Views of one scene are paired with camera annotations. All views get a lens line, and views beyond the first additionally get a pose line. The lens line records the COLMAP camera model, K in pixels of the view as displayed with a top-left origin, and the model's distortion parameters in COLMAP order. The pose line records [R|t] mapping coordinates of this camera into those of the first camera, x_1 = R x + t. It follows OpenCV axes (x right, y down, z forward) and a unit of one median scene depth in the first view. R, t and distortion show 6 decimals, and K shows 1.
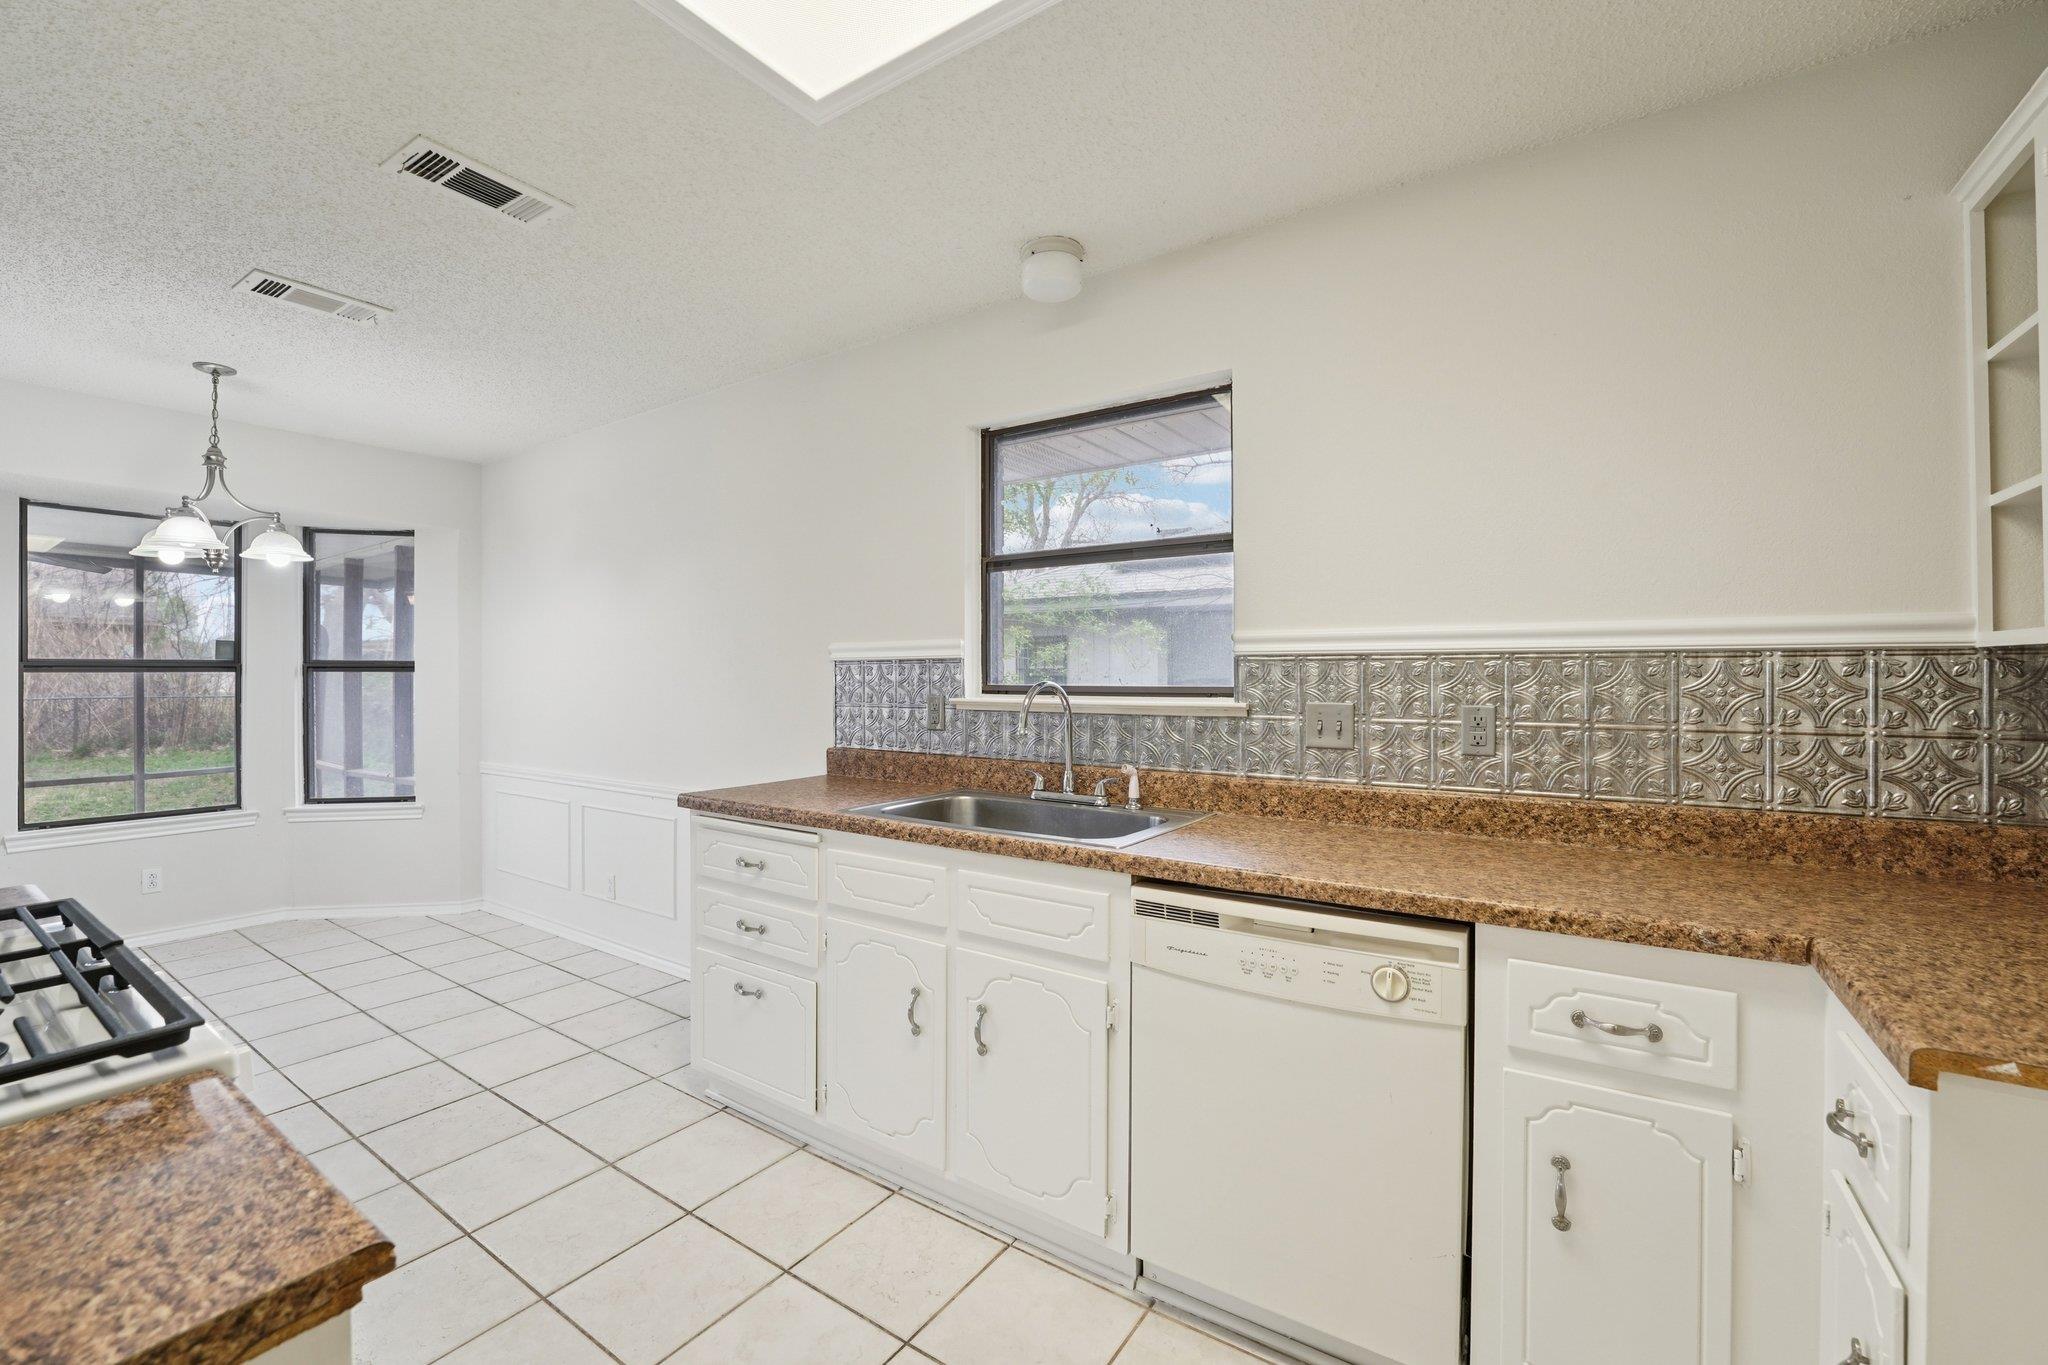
lens RADIAL K [[831.7, 0, 1026.7], [0, 831.7, 643.1], [0, 0, 1]] dist [-0.017464, -0.000072]
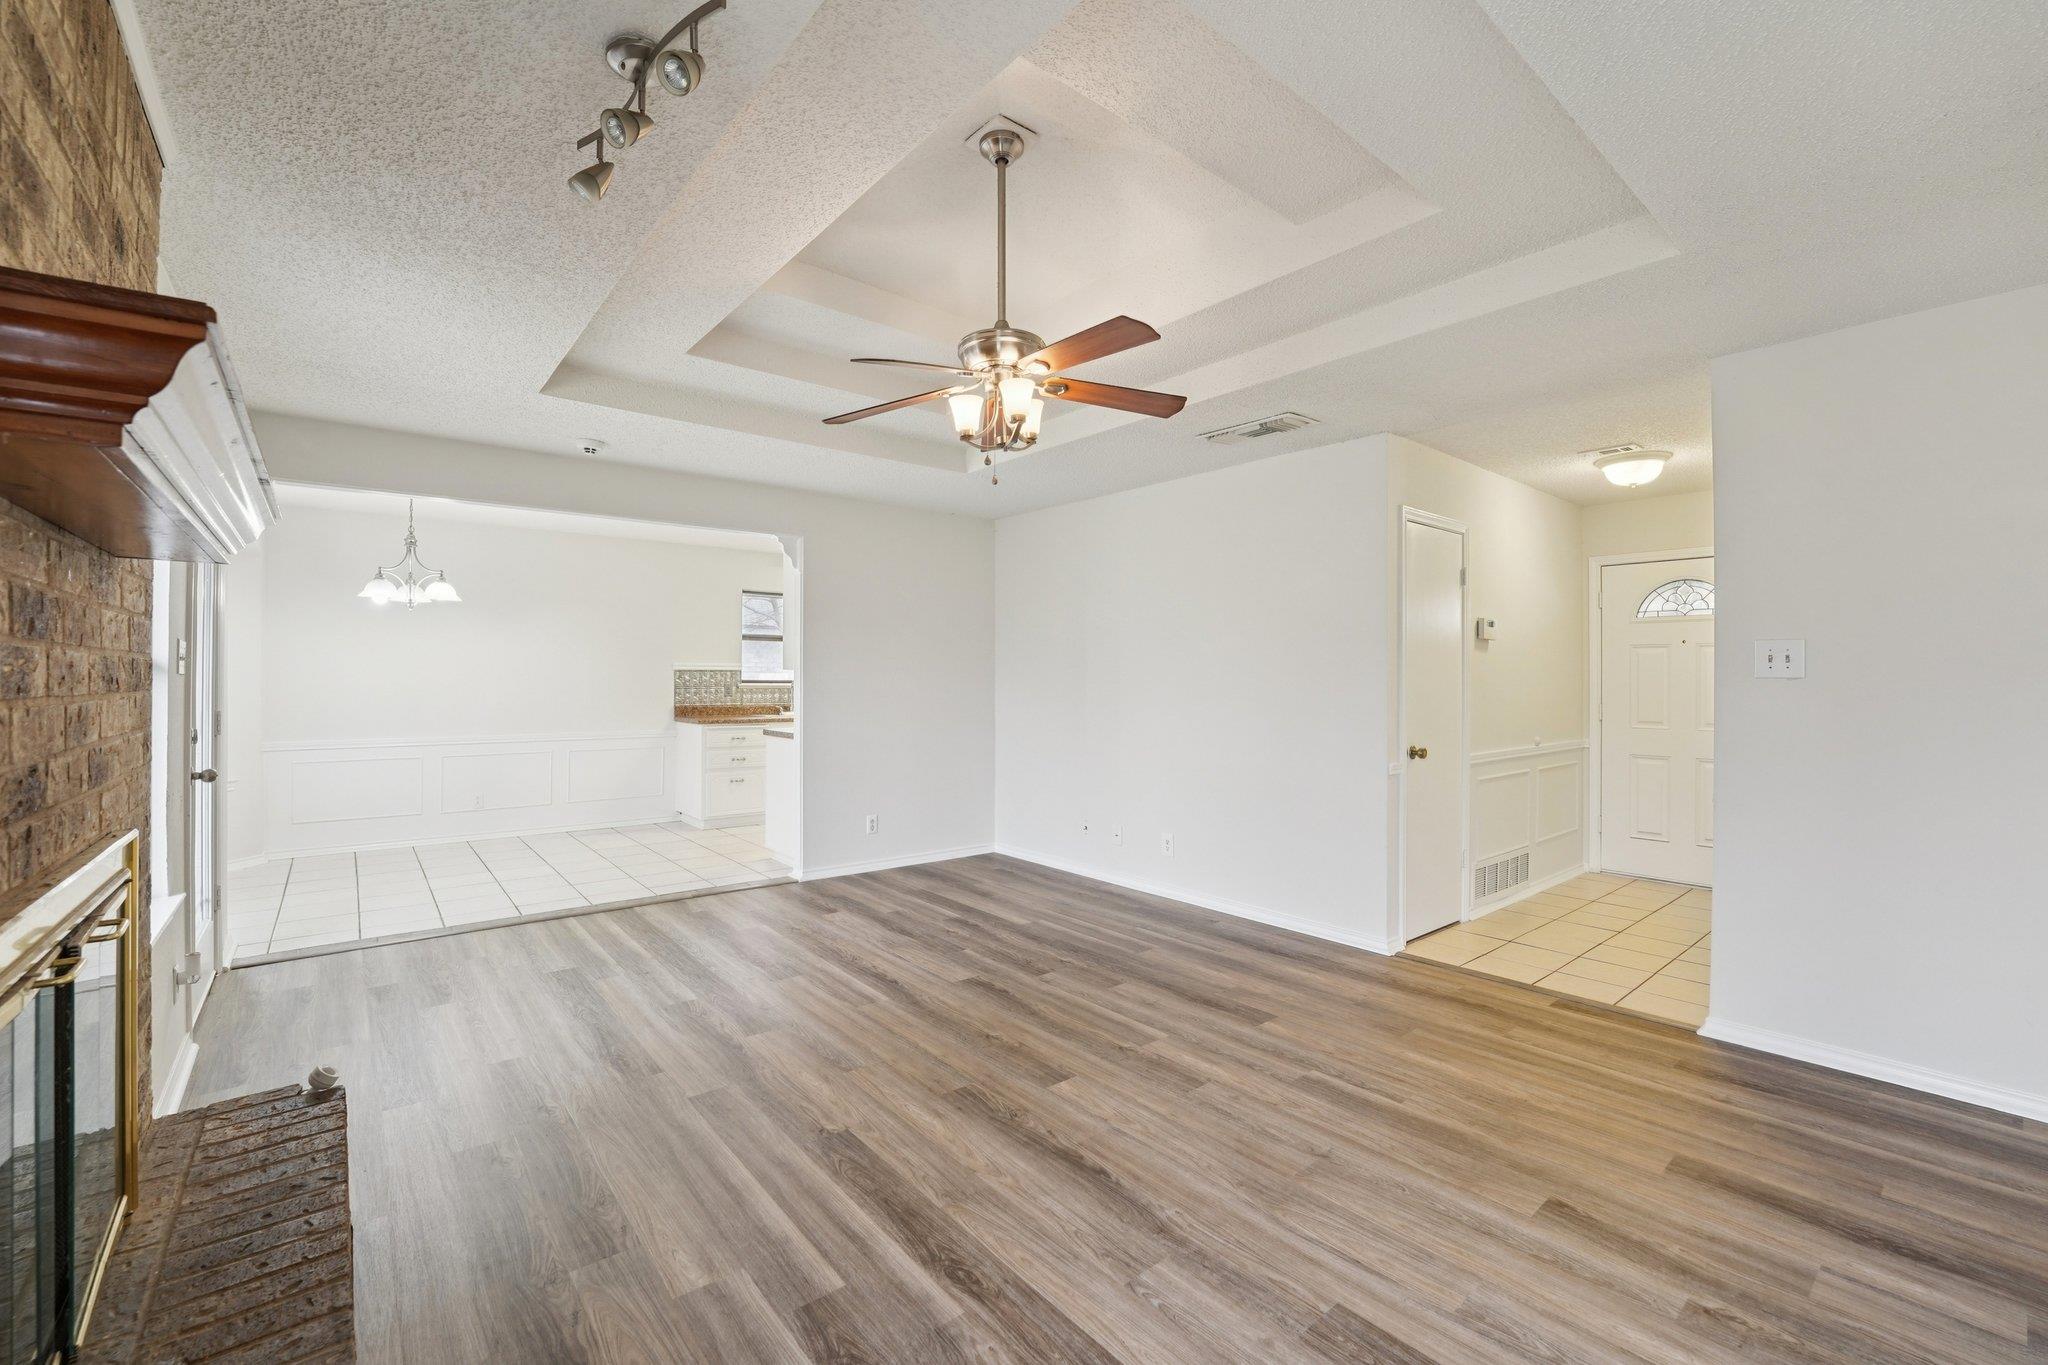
lens RADIAL K [[844.6, 0, 1018.2], [0, 844.6, 669.5], [0, 0, 1]] dist [-0.024802, -0.000004]
pose [[0.286747, 0.014249, 0.957900, -2.516042], [-0.041433, 0.999138, -0.002460, -0.018383], [-0.957110, -0.038983, 0.287090, -0.718126]]
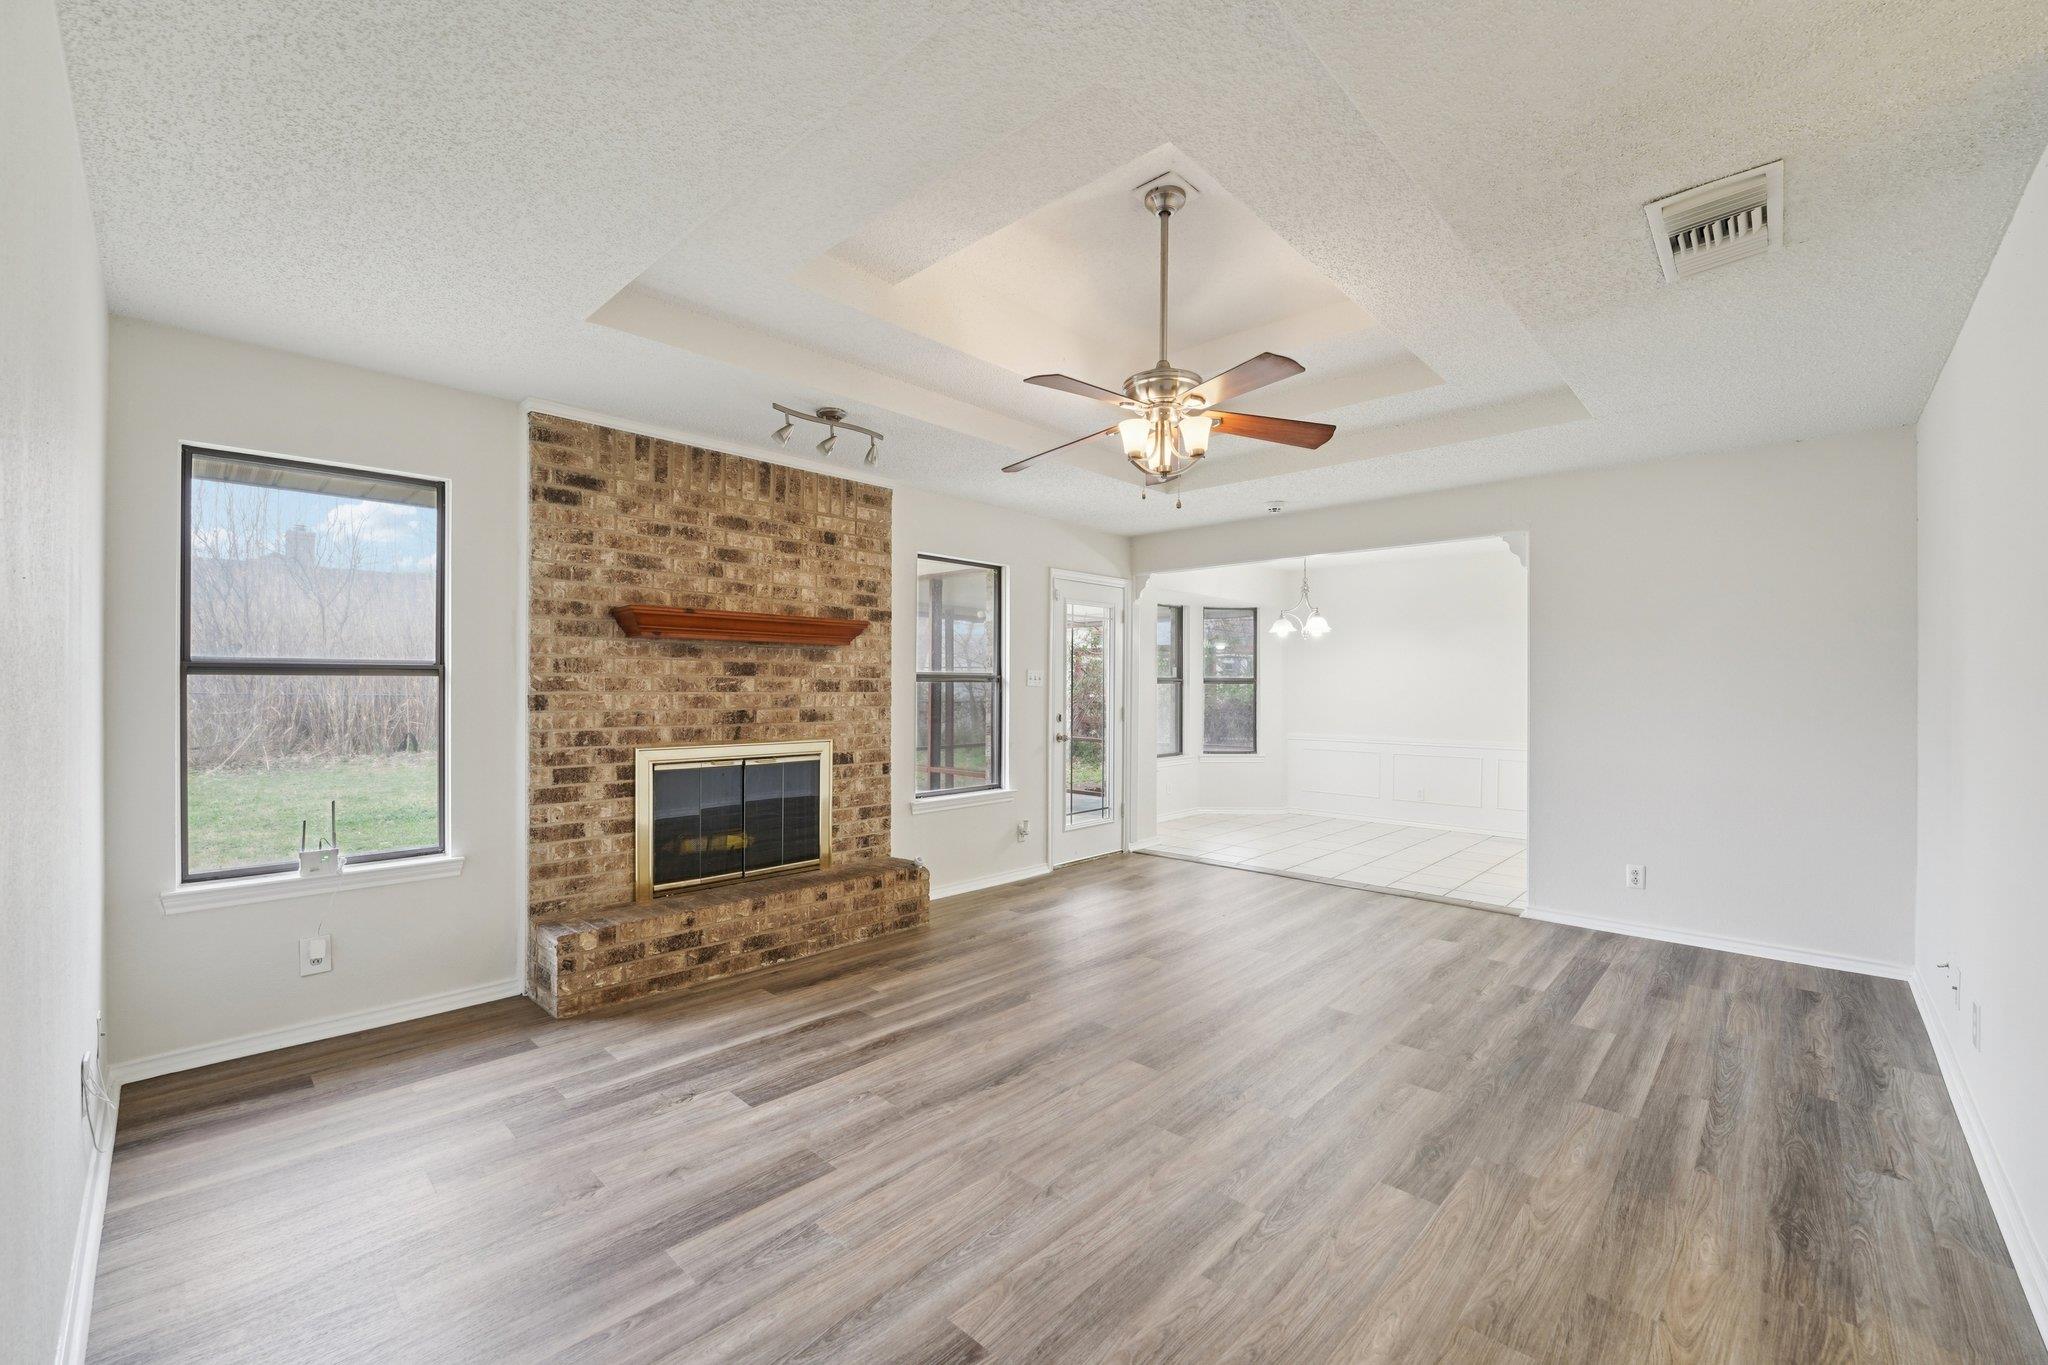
lens RADIAL K [[834.2, 0, 1017.3], [0, 834.2, 686.3], [0, 0, 1]] dist [-0.024862, 0.000617]
pose [[0.986189, 0.006549, -0.165497, -1.558753], [-0.000038, 0.999227, 0.039314, -0.054495], [0.165626, -0.038764, 0.985426, -1.517305]]
